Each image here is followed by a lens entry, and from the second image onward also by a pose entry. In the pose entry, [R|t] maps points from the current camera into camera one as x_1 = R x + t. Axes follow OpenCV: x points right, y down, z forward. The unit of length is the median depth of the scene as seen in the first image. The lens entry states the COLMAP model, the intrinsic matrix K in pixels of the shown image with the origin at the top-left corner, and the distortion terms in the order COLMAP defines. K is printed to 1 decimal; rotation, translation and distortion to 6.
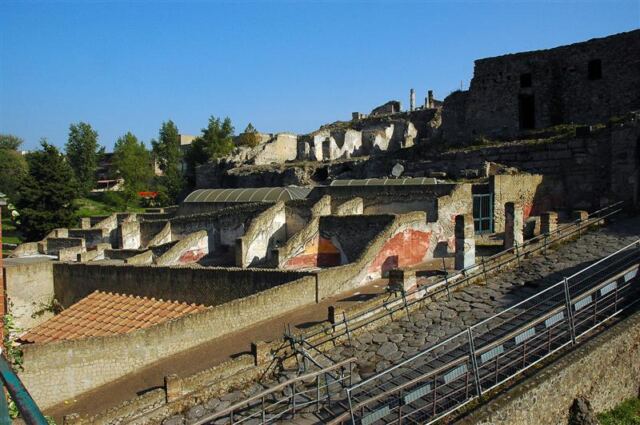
lens RADIAL K [[498.9, 0, 320.0], [0, 498.9, 212.5], [0, 0, 1]] dist [-0.179069, 0.189539]
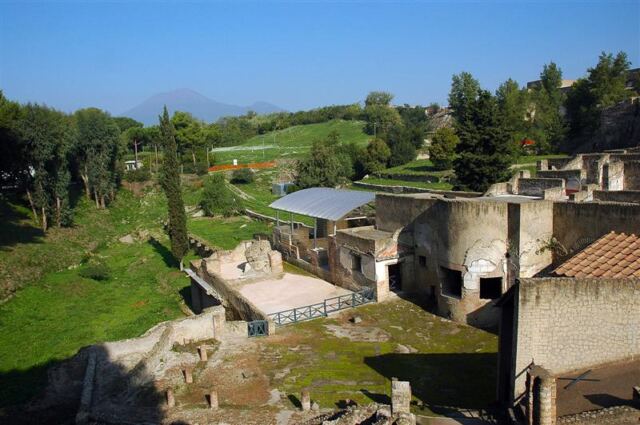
lens RADIAL K [[498.9, 0, 320.0], [0, 498.9, 212.5], [0, 0, 1]] dist [-0.179069, 0.189539]
pose [[0.802728, 0.052356, -0.594042, -0.224042], [0.005702, 0.995419, 0.095437, 0.018613], [0.596317, -0.079997, 0.798753, -0.060481]]
